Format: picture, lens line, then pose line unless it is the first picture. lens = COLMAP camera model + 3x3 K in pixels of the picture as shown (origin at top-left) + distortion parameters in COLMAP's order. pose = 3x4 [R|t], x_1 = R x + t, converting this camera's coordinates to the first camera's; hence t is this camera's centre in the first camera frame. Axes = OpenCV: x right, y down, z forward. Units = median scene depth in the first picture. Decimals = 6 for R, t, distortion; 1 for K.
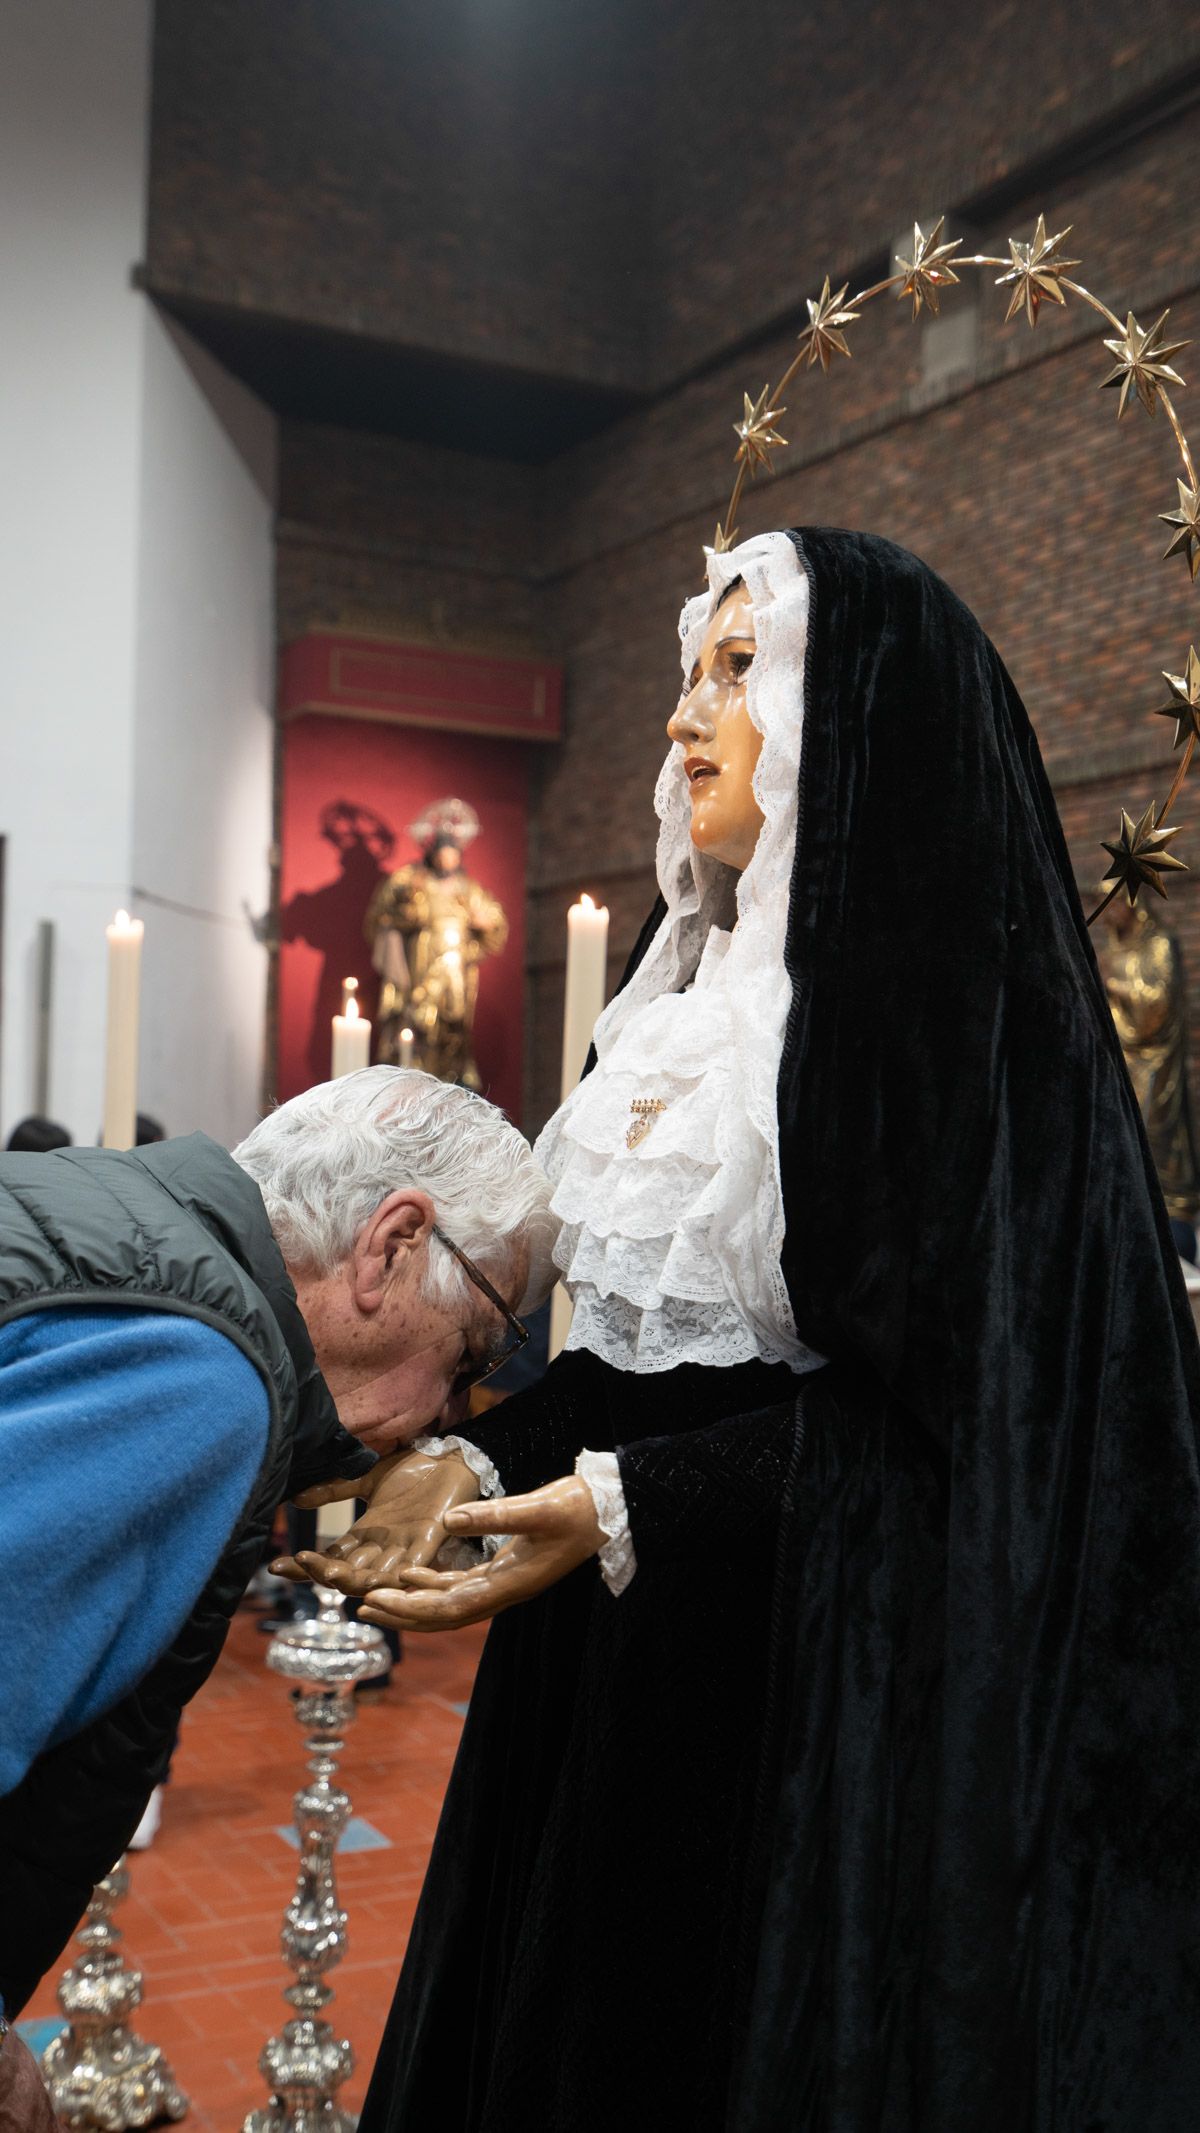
lens RADIAL K [[2117.3, 0, 502.1], [0, 2117.3, 1073.2], [0, 0, 1]] dist [0.012107, -0.003707]
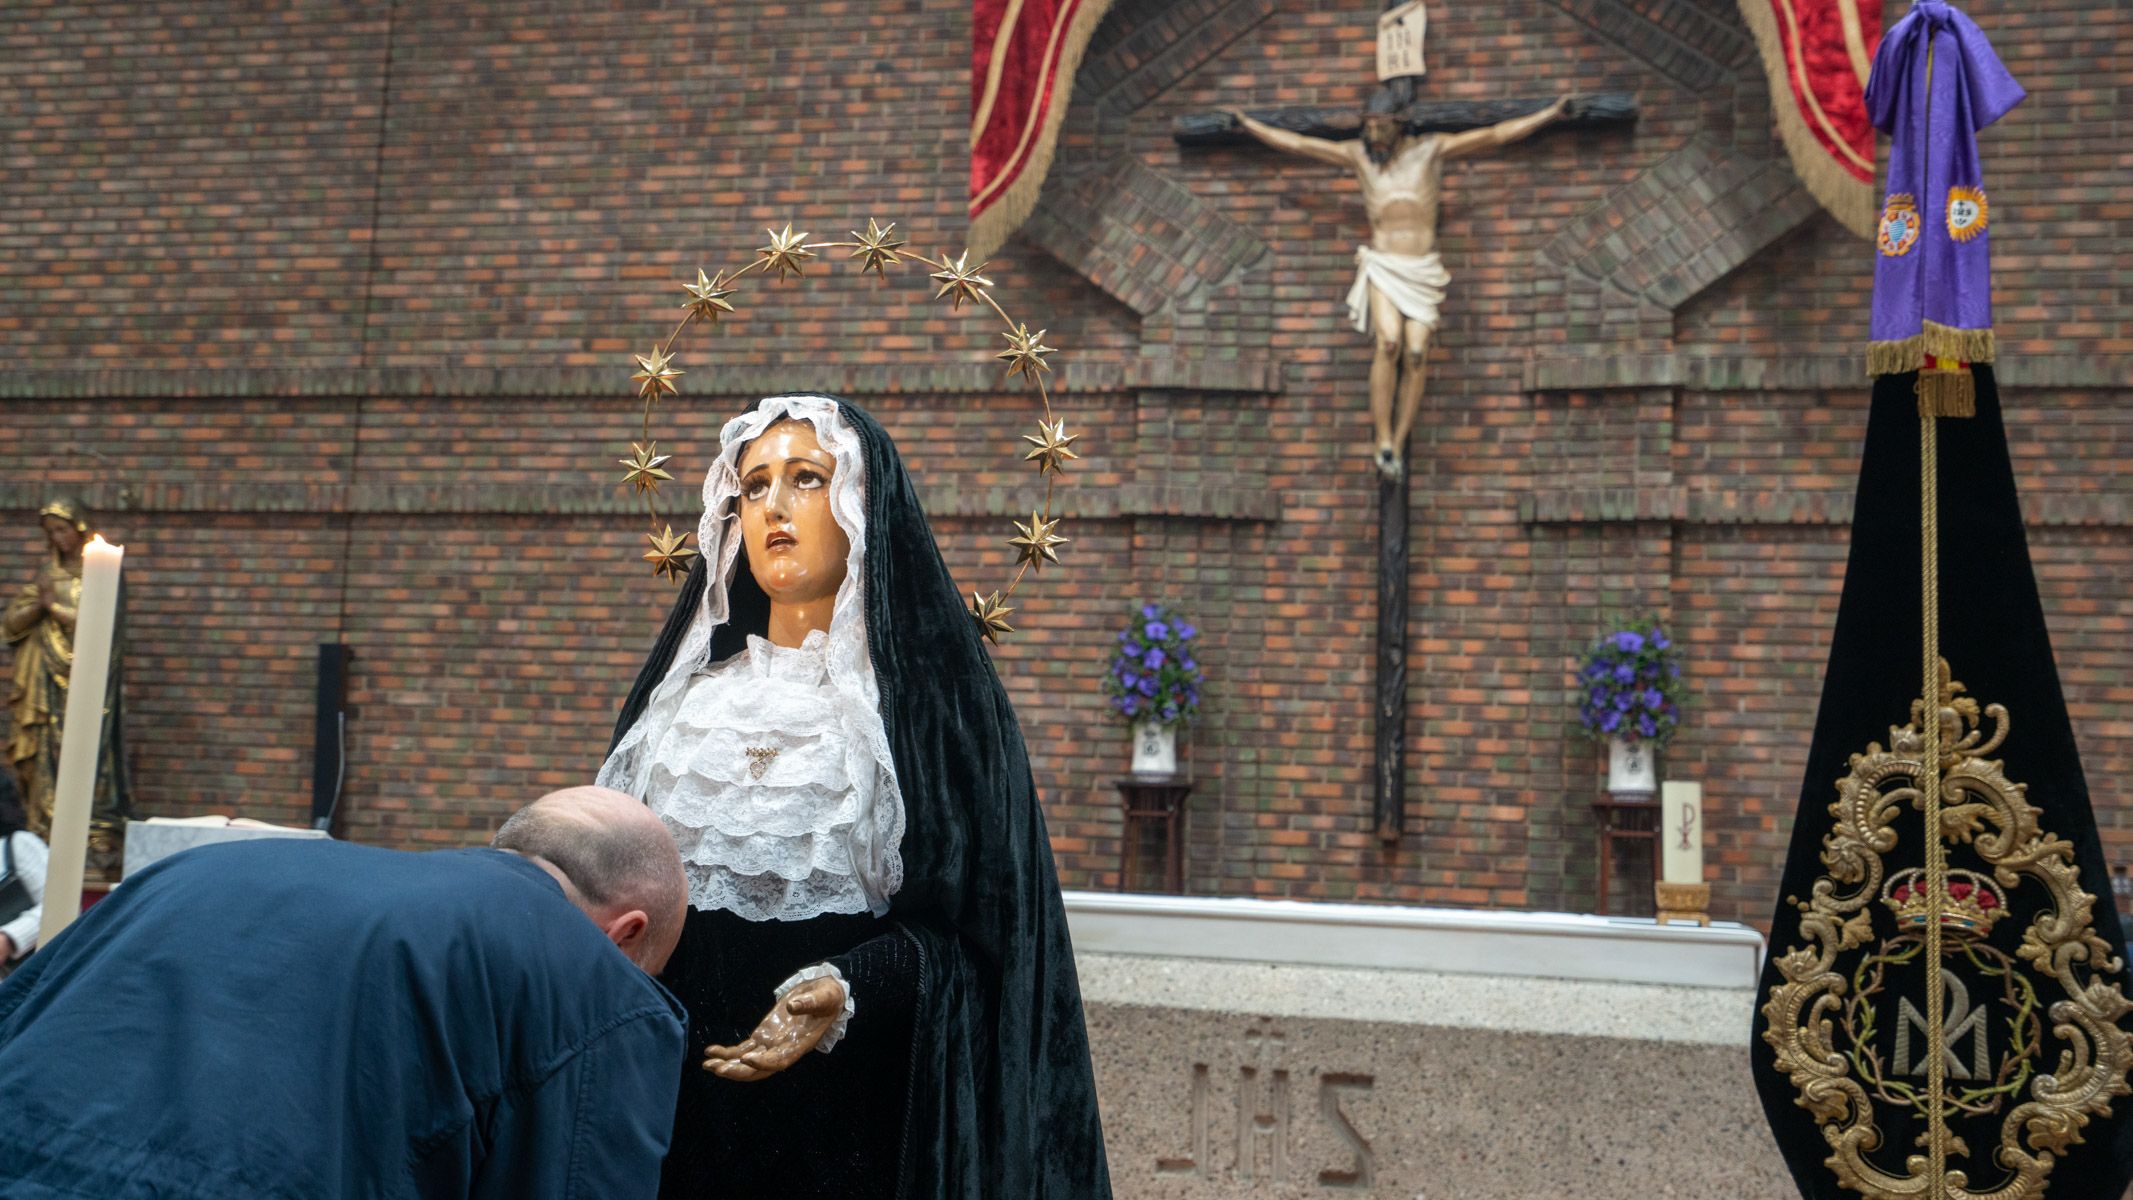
lens RADIAL K [[2117.3, 0, 1066.5], [0, 2117.3, 600.0], [0, 0, 1]] dist [0.012107, -0.003707]
pose [[0.660864, 0.095604, 0.744391, -0.123869], [-0.060168, 0.995410, -0.074426, 0.000845], [-0.748090, 0.004397, 0.663583, -0.026982]]
